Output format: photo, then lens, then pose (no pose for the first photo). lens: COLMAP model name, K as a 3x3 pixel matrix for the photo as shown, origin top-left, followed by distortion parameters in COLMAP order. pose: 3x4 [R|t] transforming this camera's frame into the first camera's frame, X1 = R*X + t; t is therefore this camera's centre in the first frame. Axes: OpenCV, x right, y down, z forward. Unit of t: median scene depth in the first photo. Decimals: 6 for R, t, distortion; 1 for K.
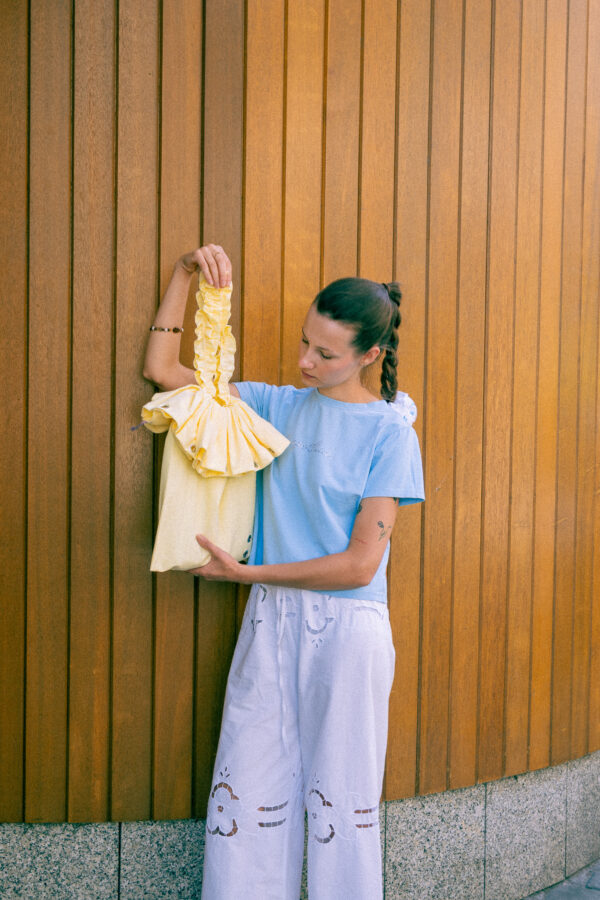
lens RADIAL K [[1384.1, 0, 300.0], [0, 1384.1, 450.0], [0, 0, 1]] dist [-0.017074, -0.046661]
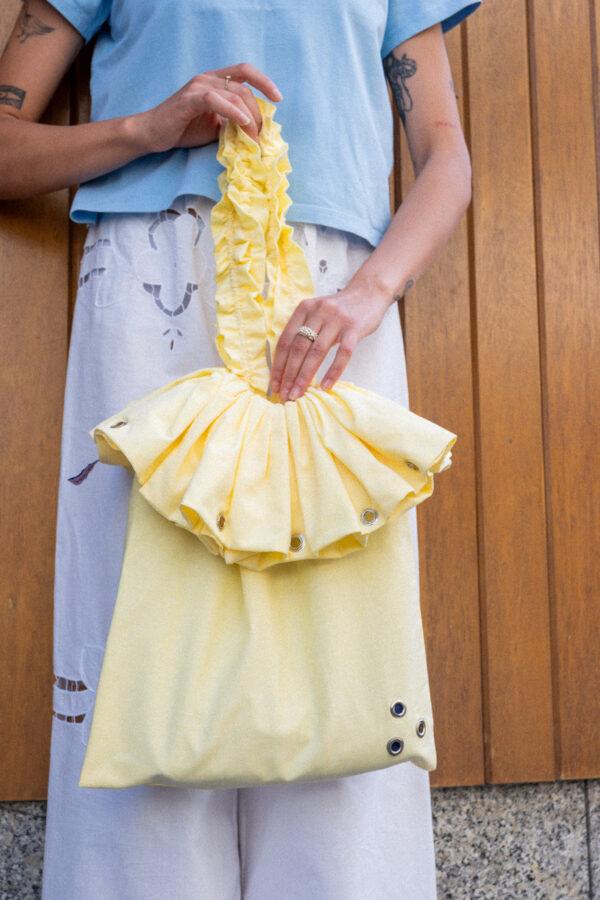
lens RADIAL K [[1517.1, 0, 300.0], [0, 1517.1, 450.0], [0, 0, 1]] dist [-0.019974, 0.073675]
pose [[0.976551, -0.058879, -0.207077, 0.158473], [0.020028, 0.982548, -0.184926, 0.230119], [0.214351, 0.176442, 0.960688, 0.480281]]
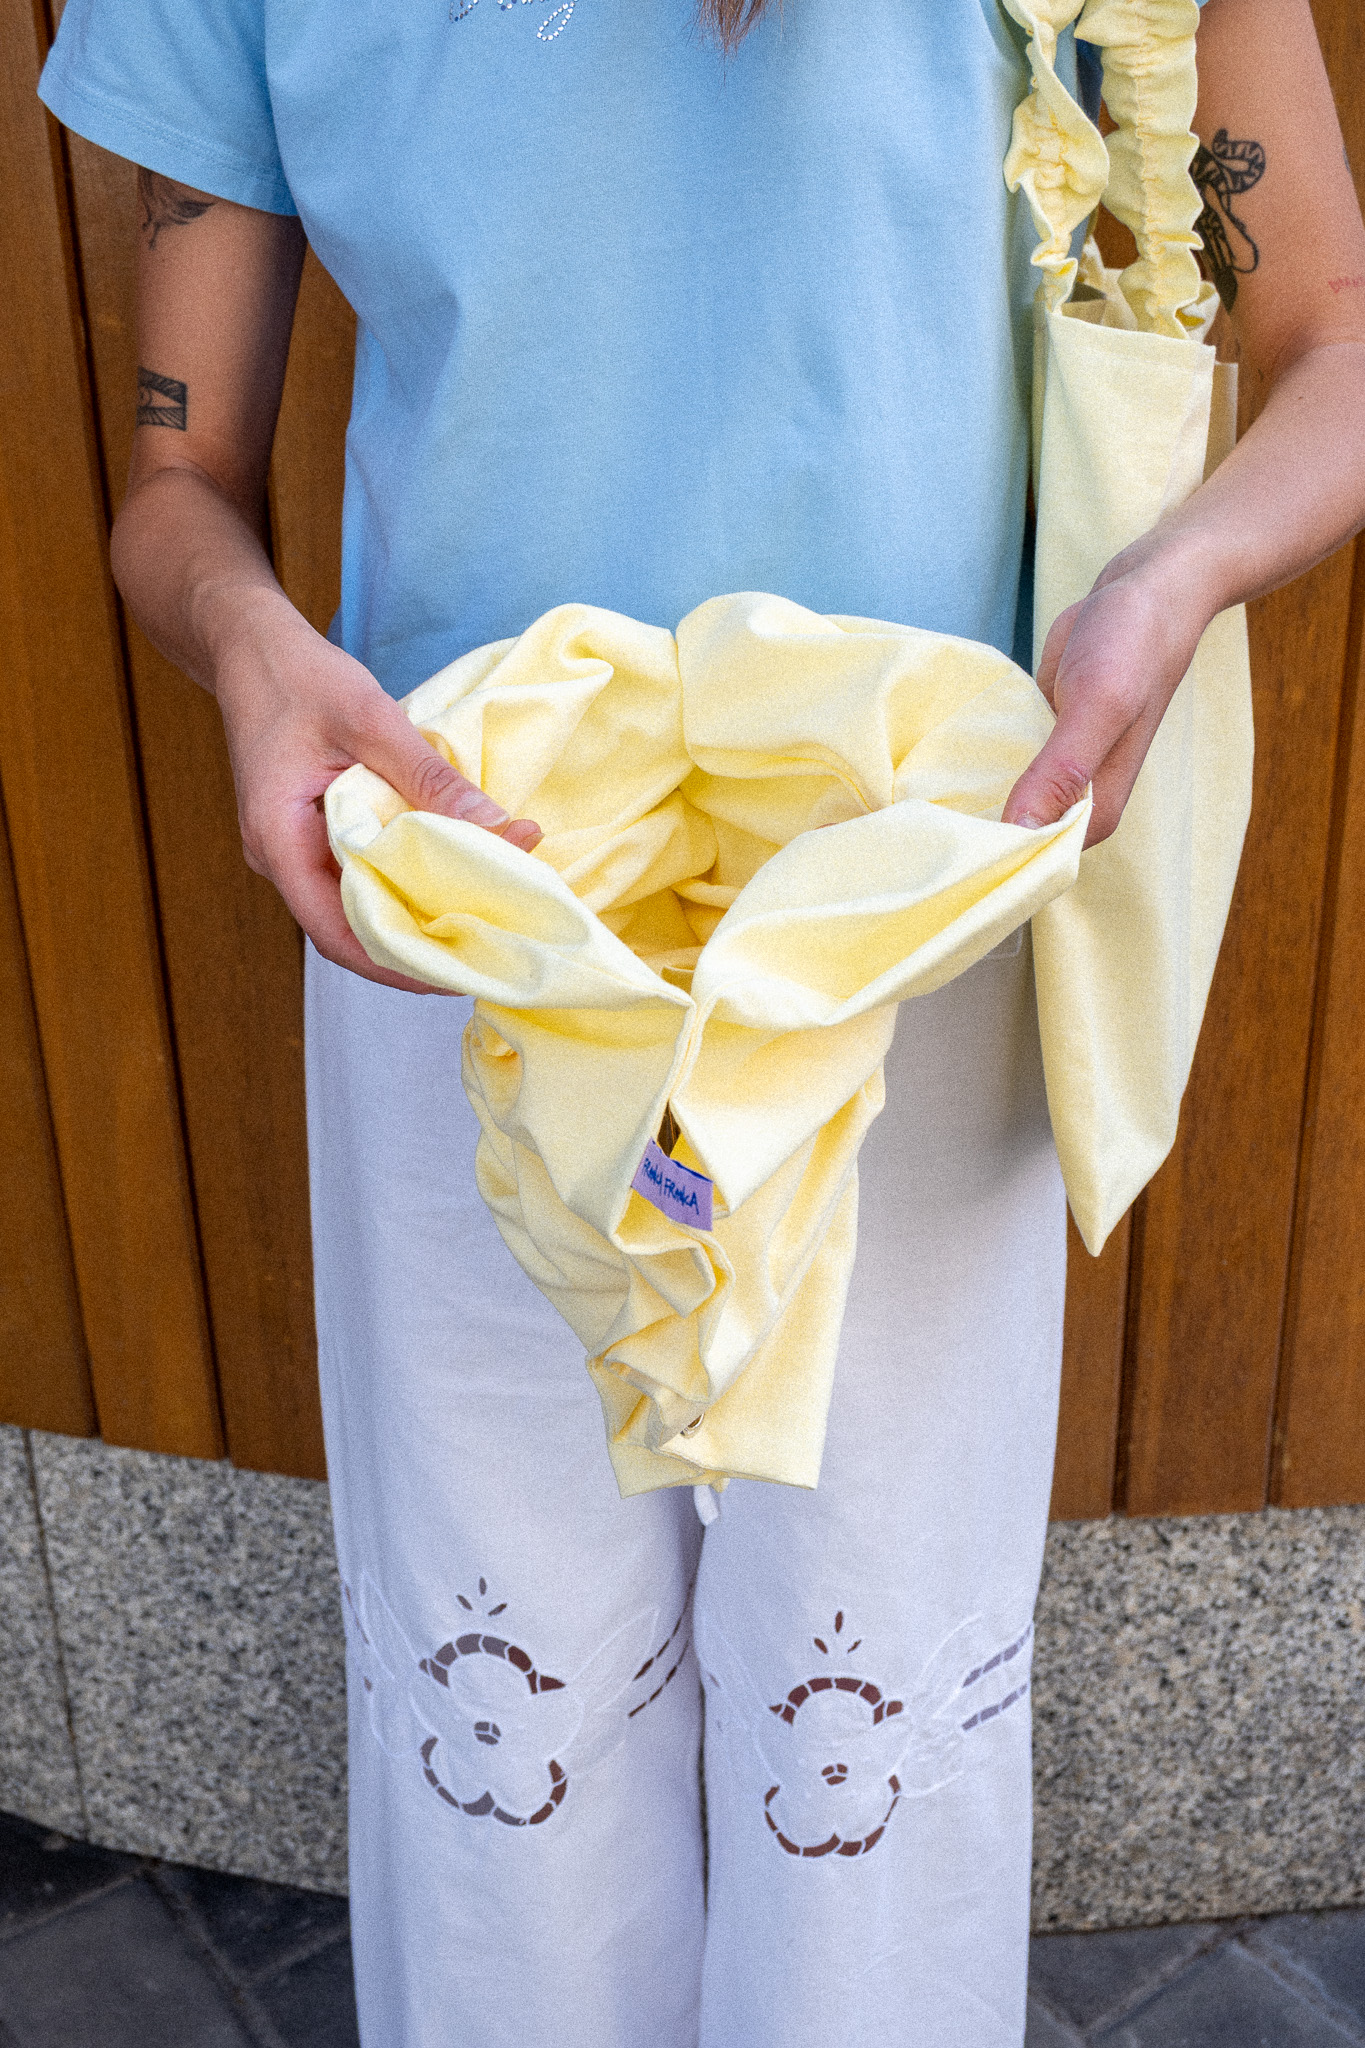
lens RADIAL K [[2204.4, 0, 713.4], [0, 2204.4, 1022.7], [0, 0, 1]] dist [0.004054, 0.005761]
pose [[0.871071, 0.165968, -0.462265, 0.190776], [0.012625, 0.933300, 0.358874, 0.018104], [0.490994, -0.318441, 0.810876, 0.656639]]
